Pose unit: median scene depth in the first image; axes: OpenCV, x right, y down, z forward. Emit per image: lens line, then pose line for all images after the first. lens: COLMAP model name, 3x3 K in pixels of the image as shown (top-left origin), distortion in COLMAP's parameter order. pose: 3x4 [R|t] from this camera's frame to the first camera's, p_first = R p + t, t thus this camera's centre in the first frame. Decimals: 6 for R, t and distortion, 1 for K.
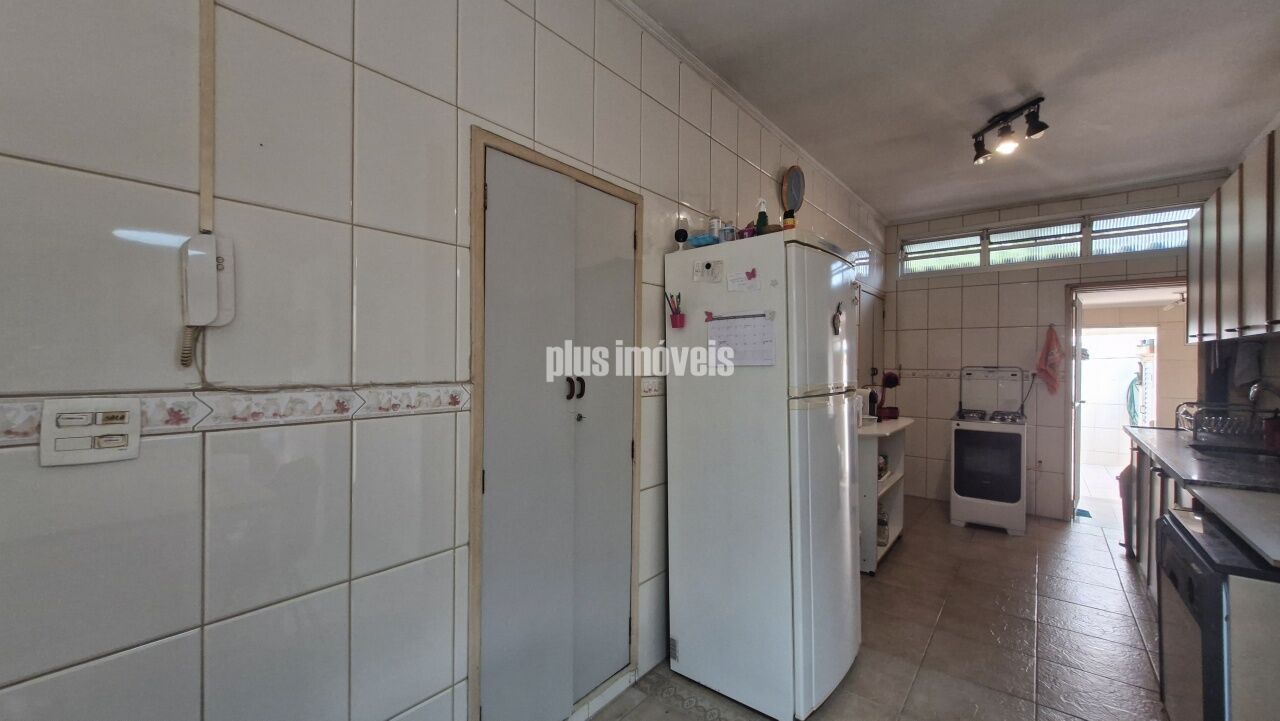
lens RADIAL K [[496.3, 0, 638.1], [0, 496.3, 362.5], [0, 0, 1]] dist [-0.007488, 0.000008]
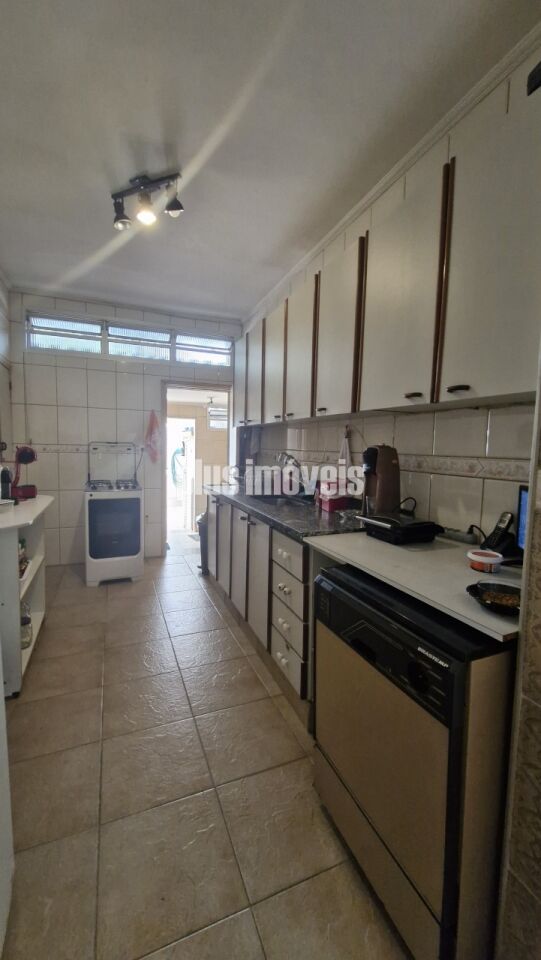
lens RADIAL K [[383.1, 0, 271.8], [0, 383.1, 477.2], [0, 0, 1]] dist [0.000691, 0.000077]
pose [[0.481673, -0.066042, 0.873859, 0.107741], [-0.015521, 0.996357, 0.083855, 0.009582], [-0.876213, -0.053954, 0.478894, 0.255018]]
